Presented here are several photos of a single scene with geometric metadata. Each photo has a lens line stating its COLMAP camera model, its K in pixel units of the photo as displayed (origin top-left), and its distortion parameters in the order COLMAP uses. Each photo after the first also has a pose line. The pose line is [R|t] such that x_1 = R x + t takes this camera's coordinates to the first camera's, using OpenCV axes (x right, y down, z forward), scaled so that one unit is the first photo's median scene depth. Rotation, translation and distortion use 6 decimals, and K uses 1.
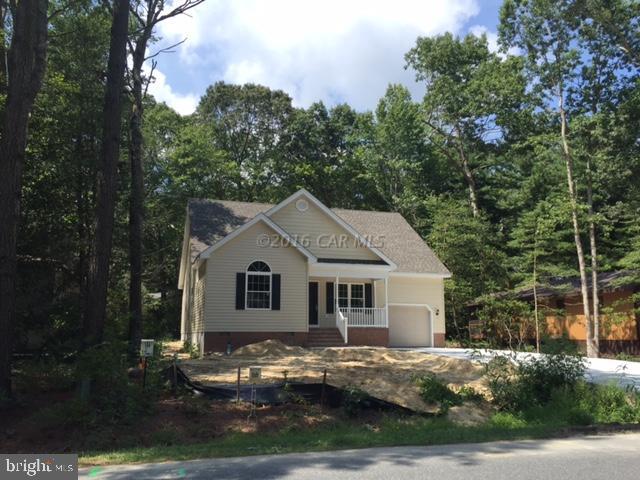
lens RADIAL K [[541.8, 0, 320.2], [0, 541.8, 242.2], [0, 0, 1]] dist [0.041038, -0.006400]
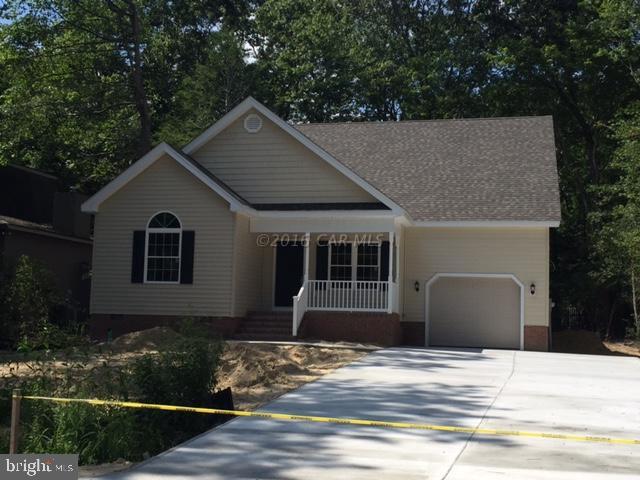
lens RADIAL K [[847.2, 0, 320.3], [0, 847.2, 238.2], [0, 0, 1]] dist [-0.024123, 0.000000]
pose [[0.870845, -0.028144, -0.490752, 0.548756], [0.058544, 0.997192, 0.046700, 0.026888], [0.488059, -0.069399, 0.870047, 0.155593]]
